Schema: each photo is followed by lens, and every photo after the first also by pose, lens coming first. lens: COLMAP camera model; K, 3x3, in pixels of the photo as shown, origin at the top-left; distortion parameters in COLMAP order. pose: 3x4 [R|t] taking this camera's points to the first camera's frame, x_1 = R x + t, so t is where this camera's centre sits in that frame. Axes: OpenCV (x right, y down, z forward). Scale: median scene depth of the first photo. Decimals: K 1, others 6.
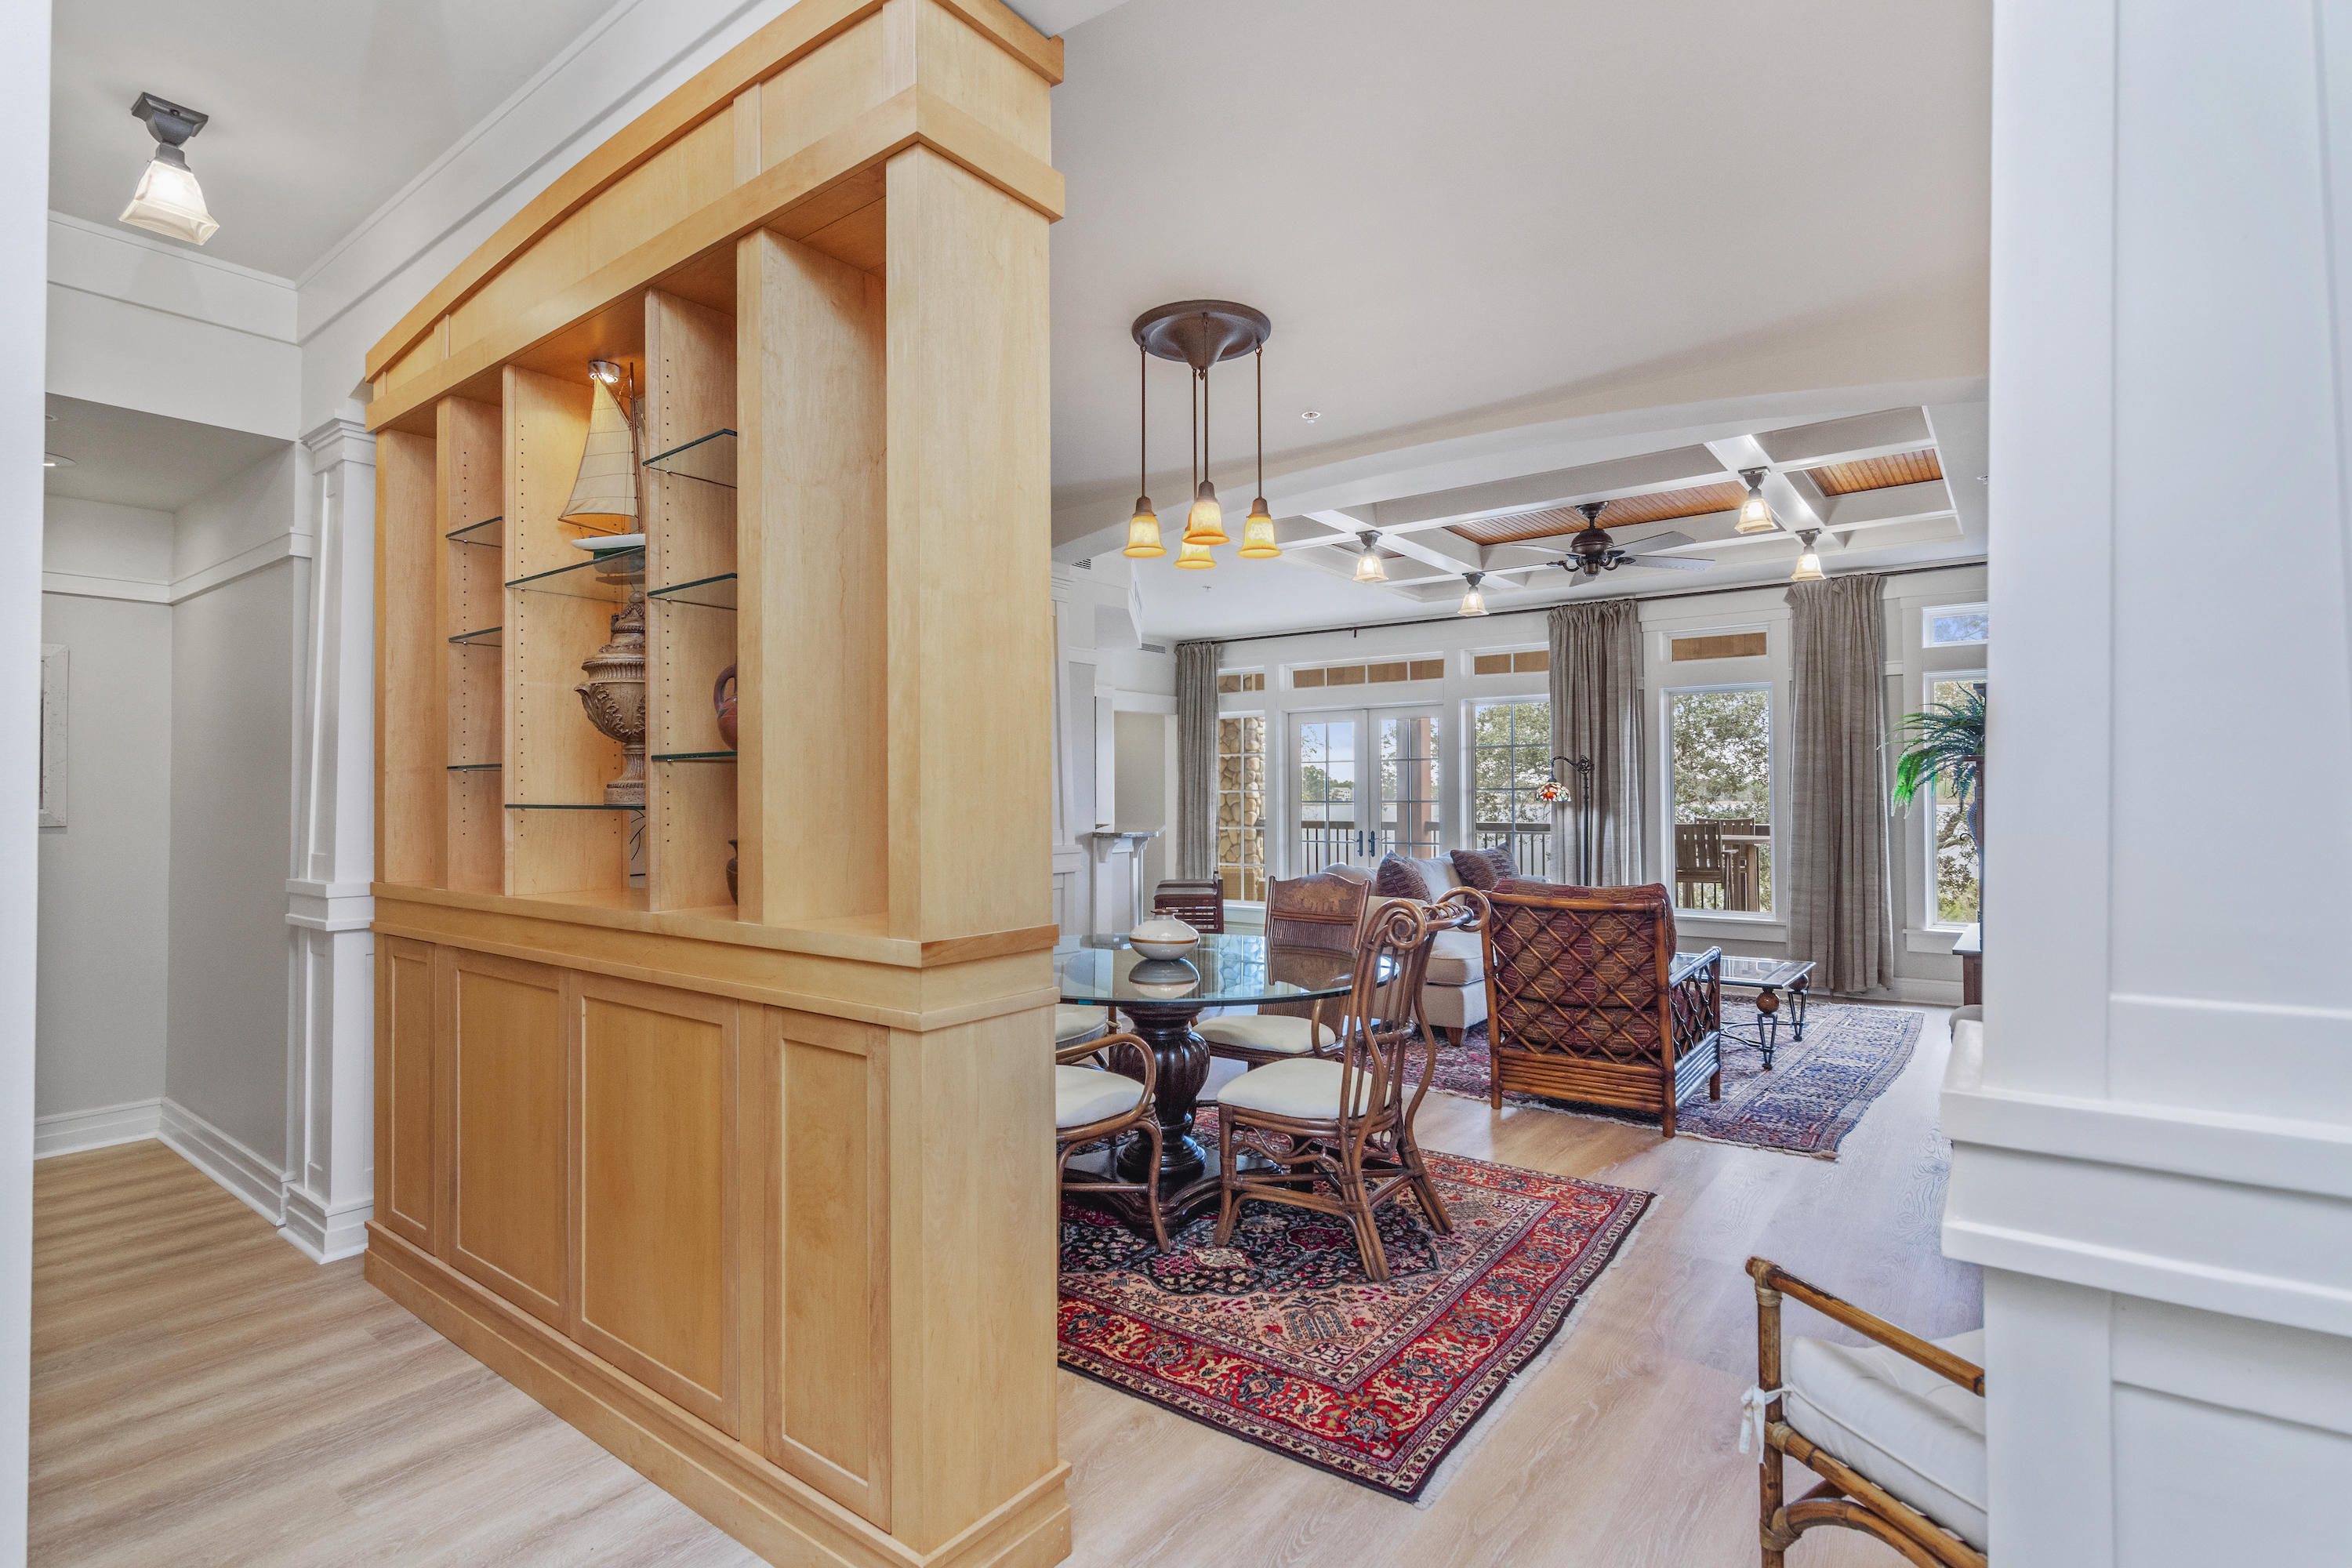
lens RADIAL K [[1136.6, 0, 1181.1], [0, 1136.6, 783.3], [0, 0, 1]] dist [-0.004269, 0.003822]
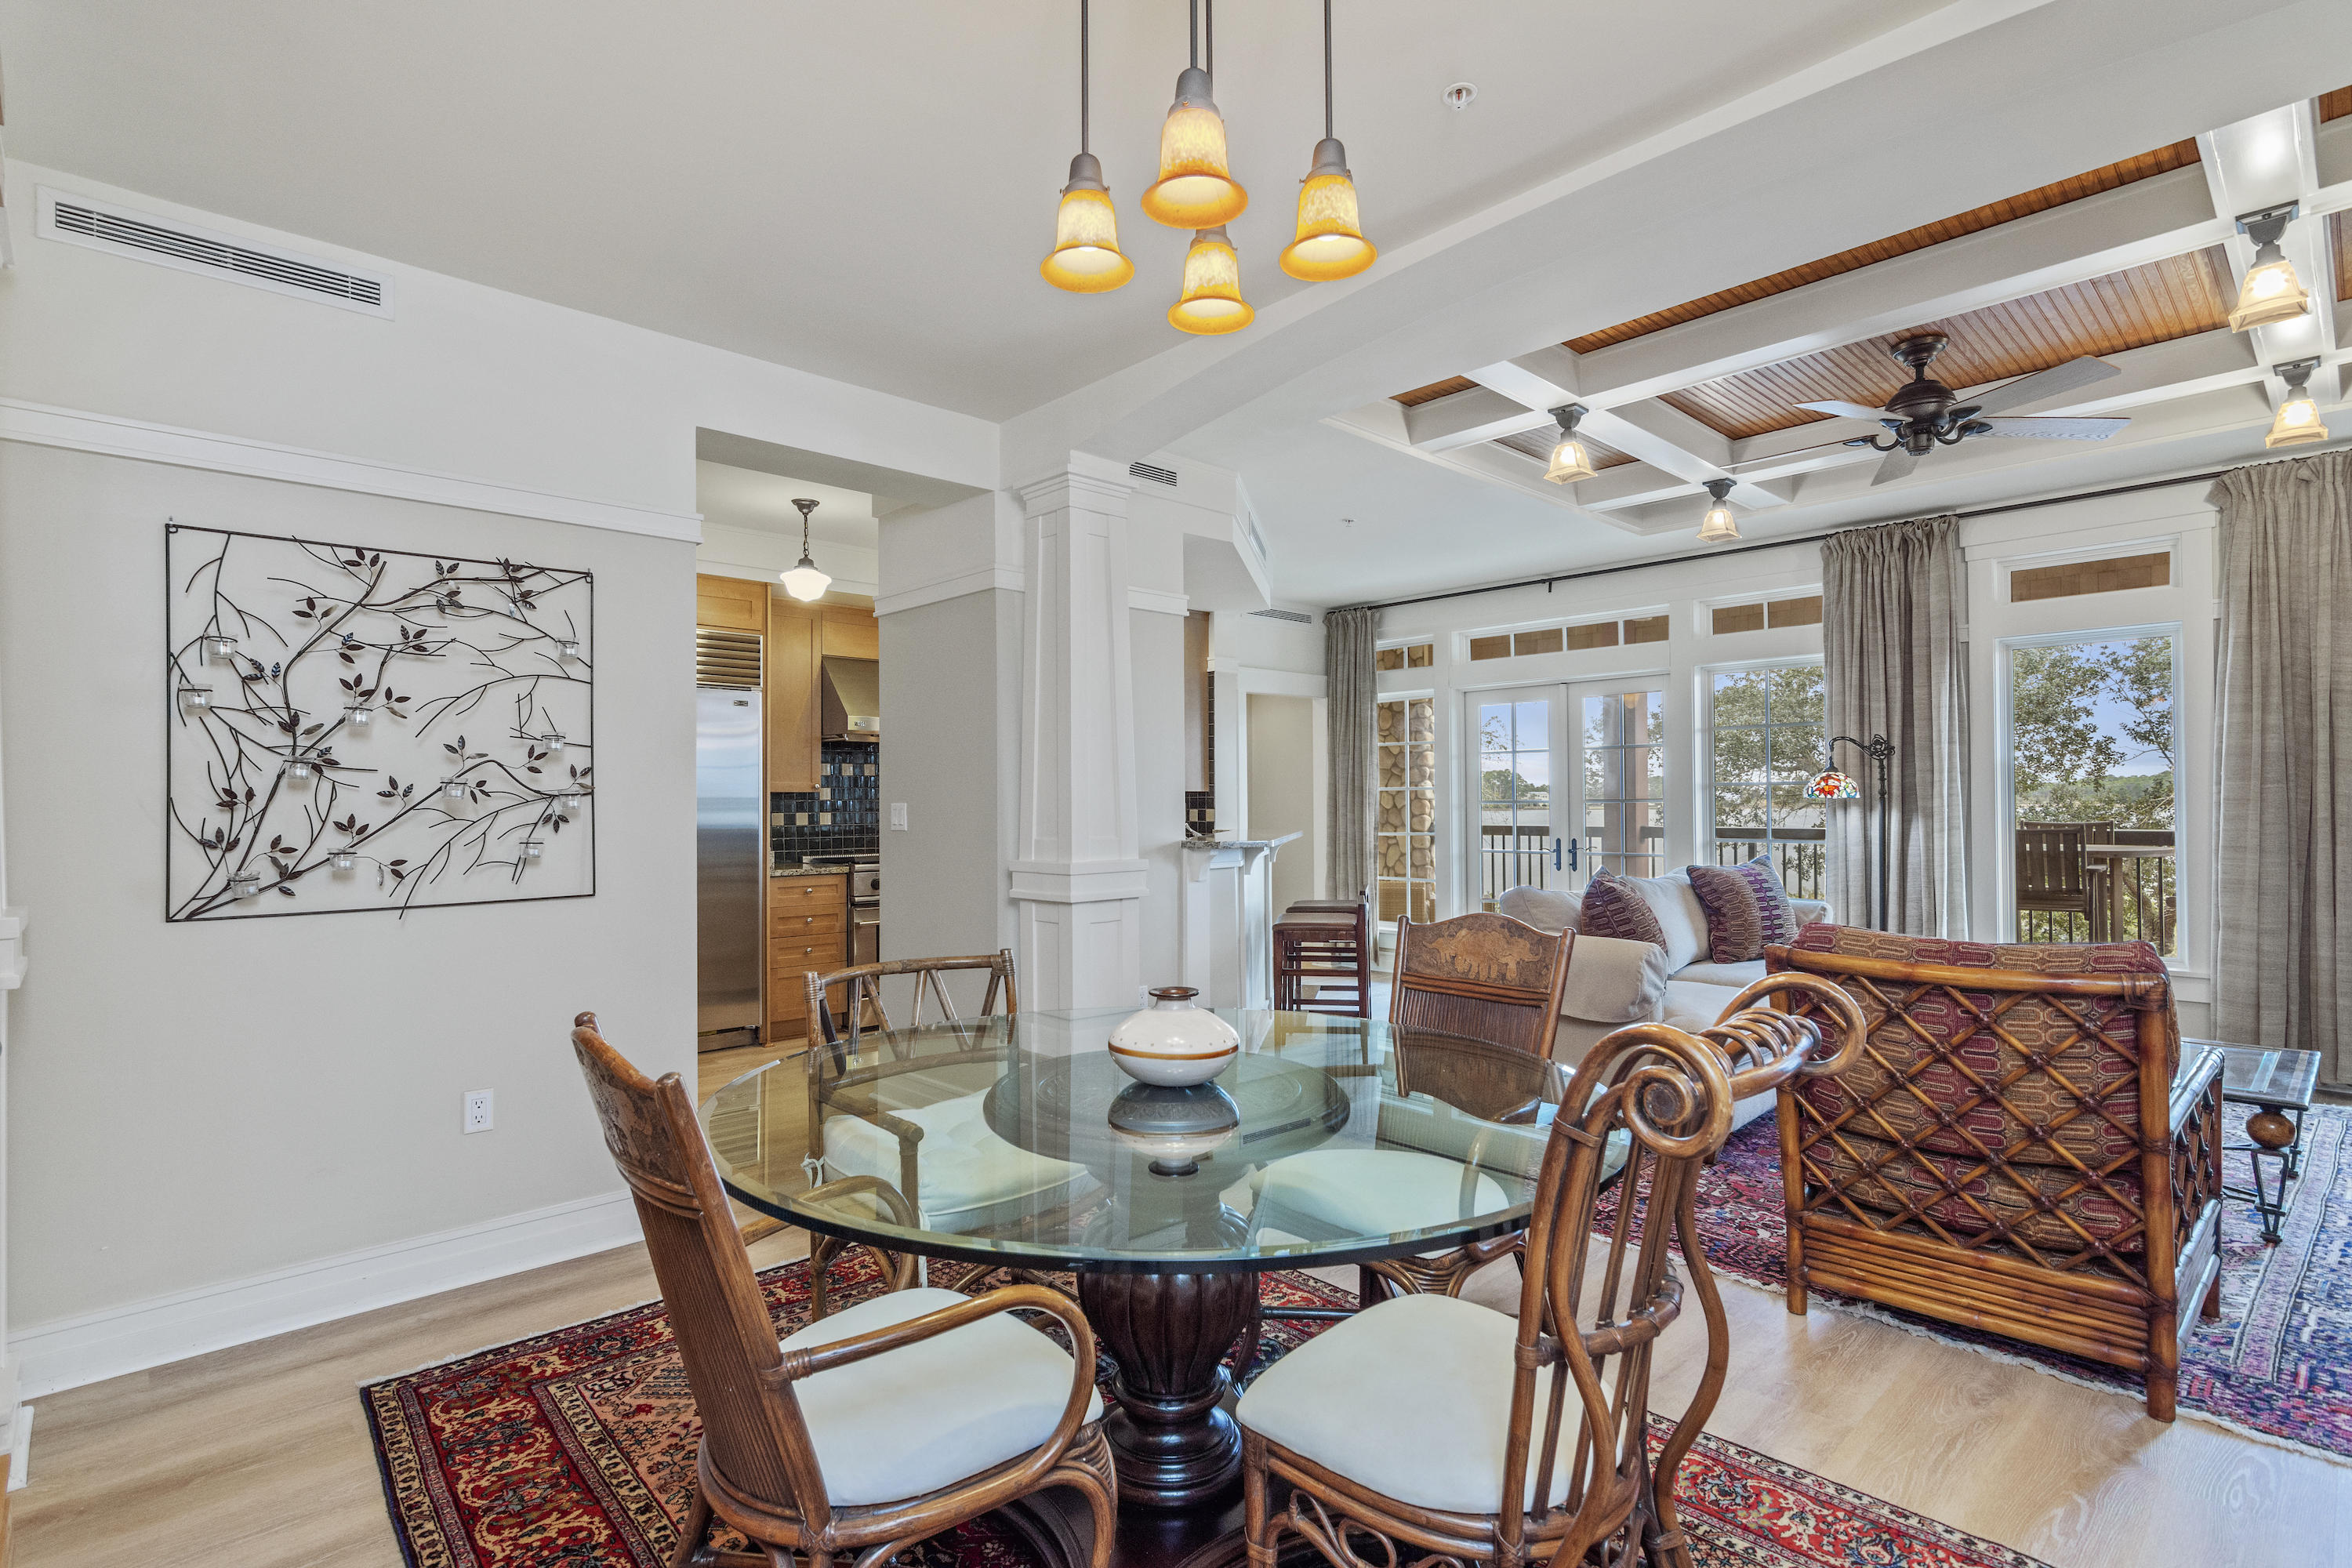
lens RADIAL K [[1136.6, 0, 1182.6], [0, 1136.6, 801.6], [0, 0, 1]] dist [-0.004269, 0.003822]
pose [[0.986708, -0.004556, -0.162441, 0.038726], [0.006282, 0.999929, 0.010112, 0.008755], [0.162384, -0.010998, 0.986666, 0.238502]]
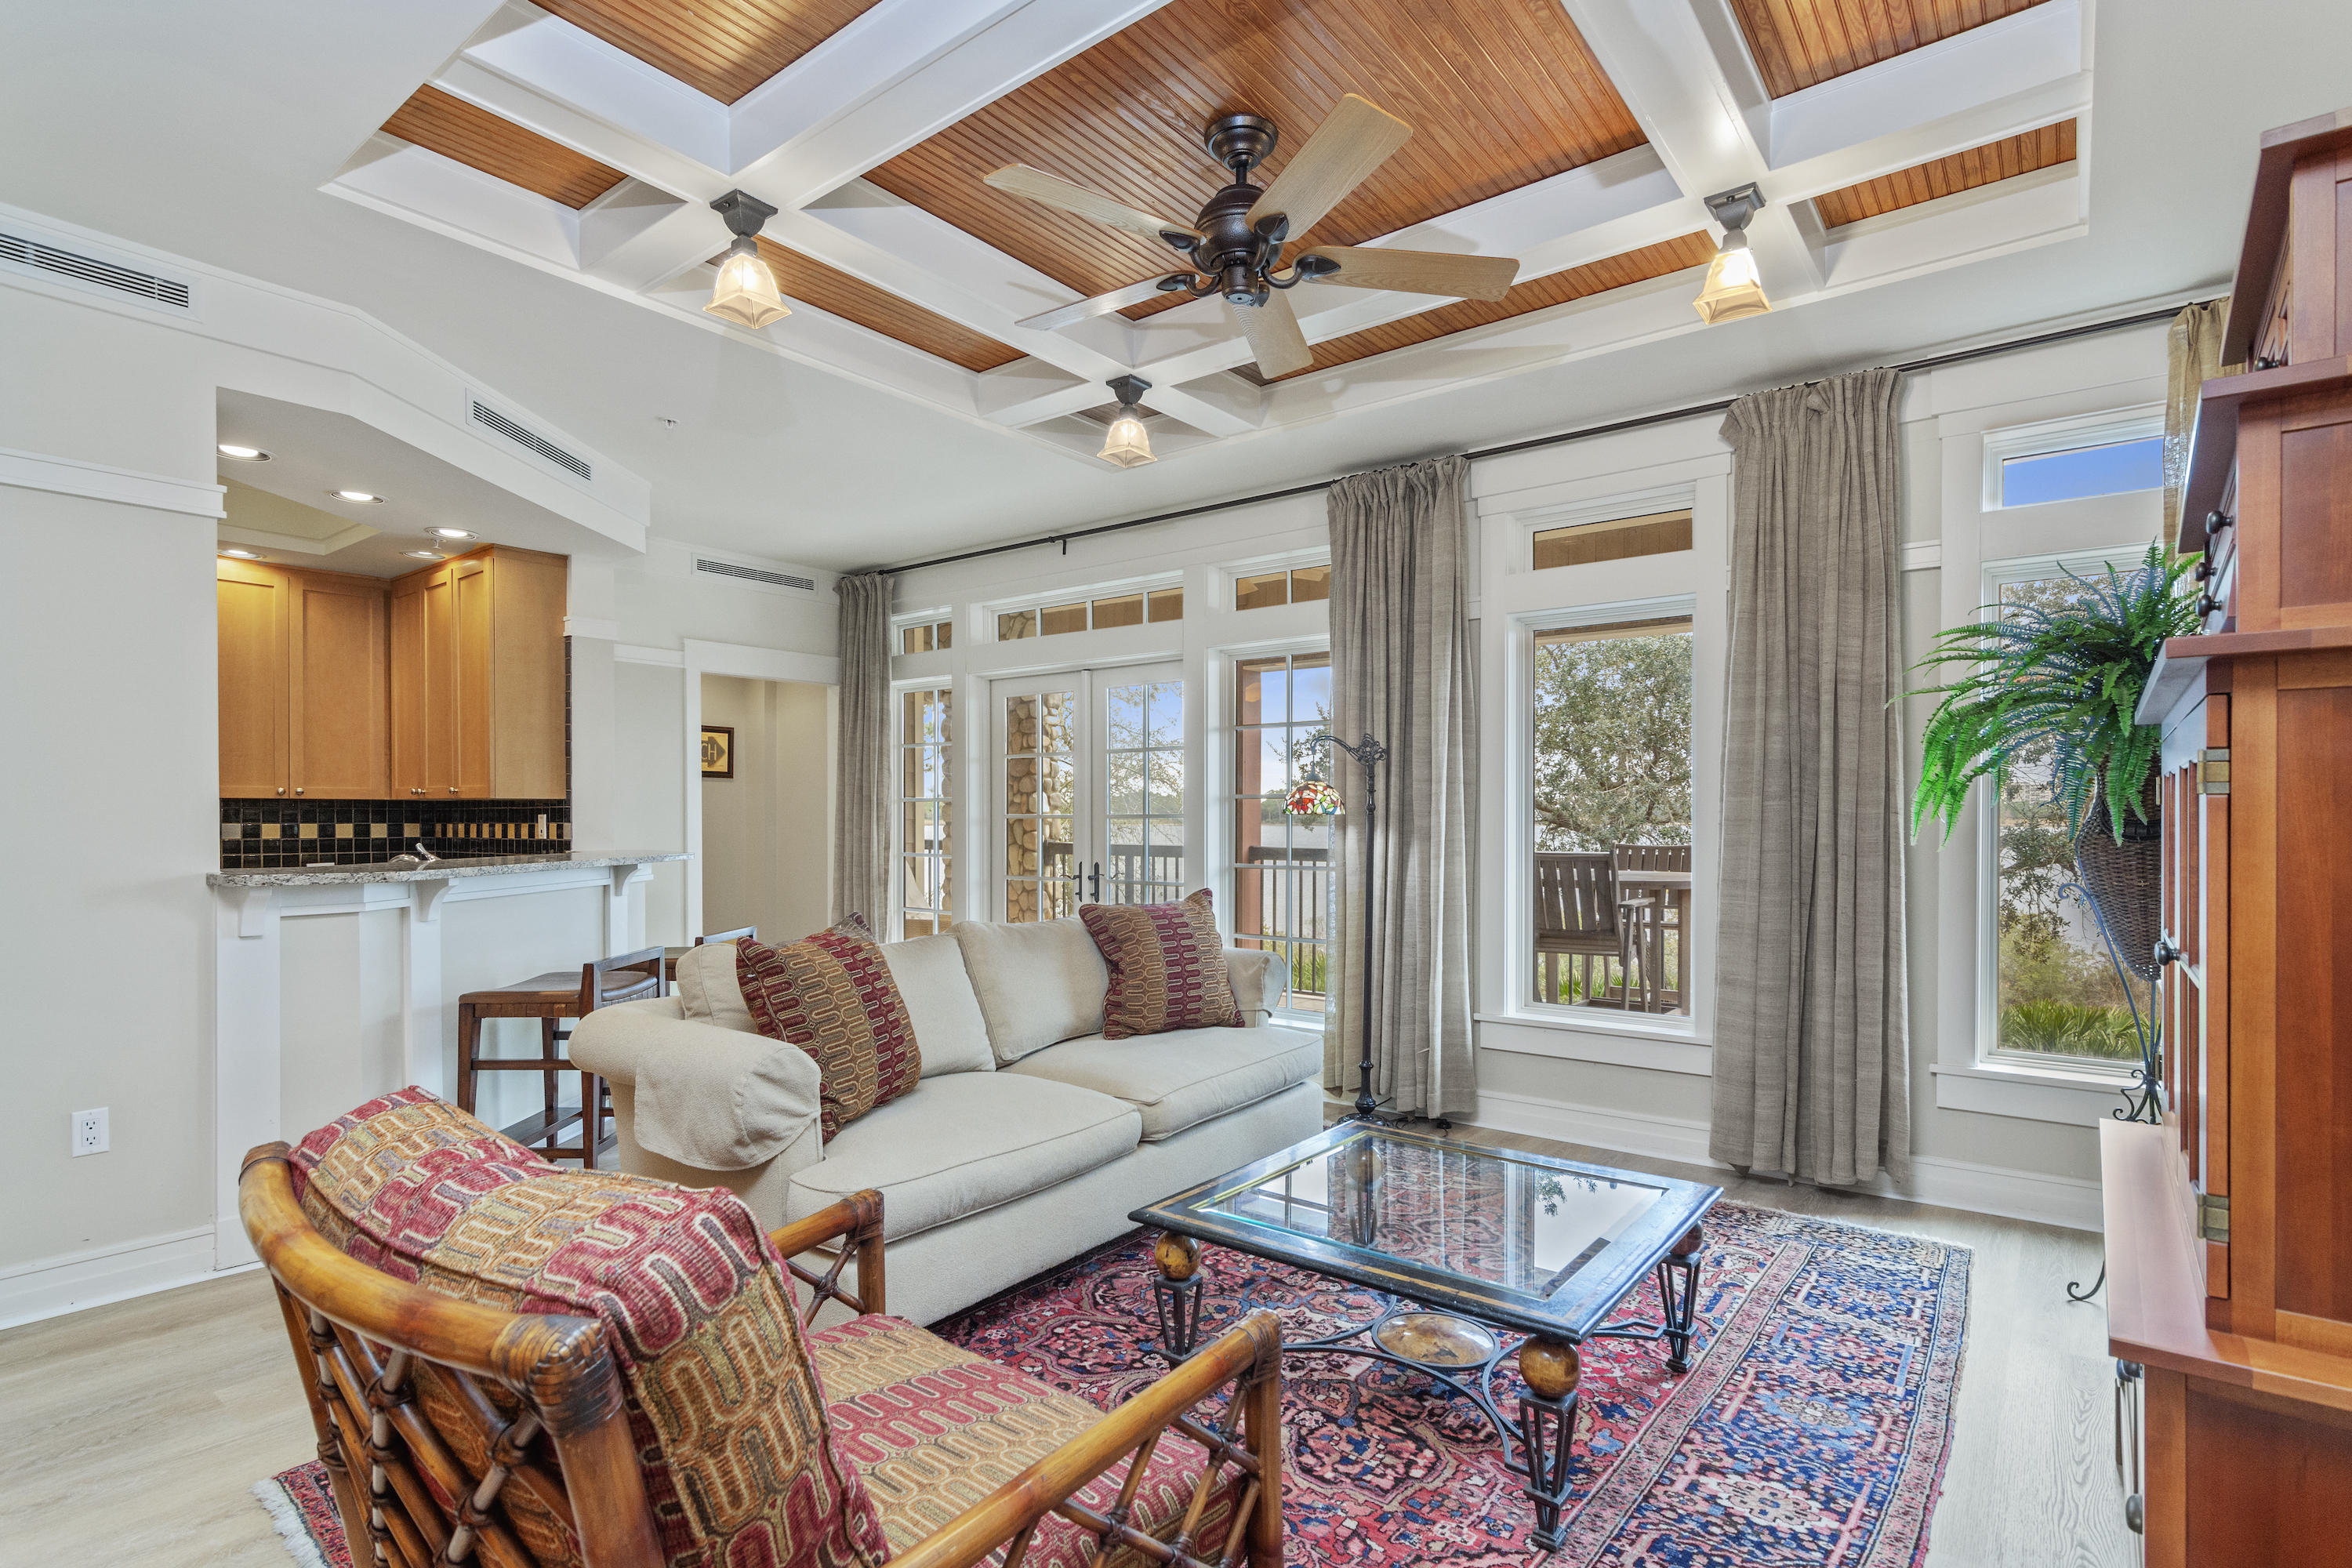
lens RADIAL K [[1136.6, 0, 1206.7], [0, 1136.6, 836.9], [0, 0, 1]] dist [-0.004269, 0.003822]
pose [[0.999987, 0.003866, -0.003194, 0.304933], [-0.003774, 0.999591, 0.028353, 0.012099], [0.003302, -0.028341, 0.999593, 0.480104]]
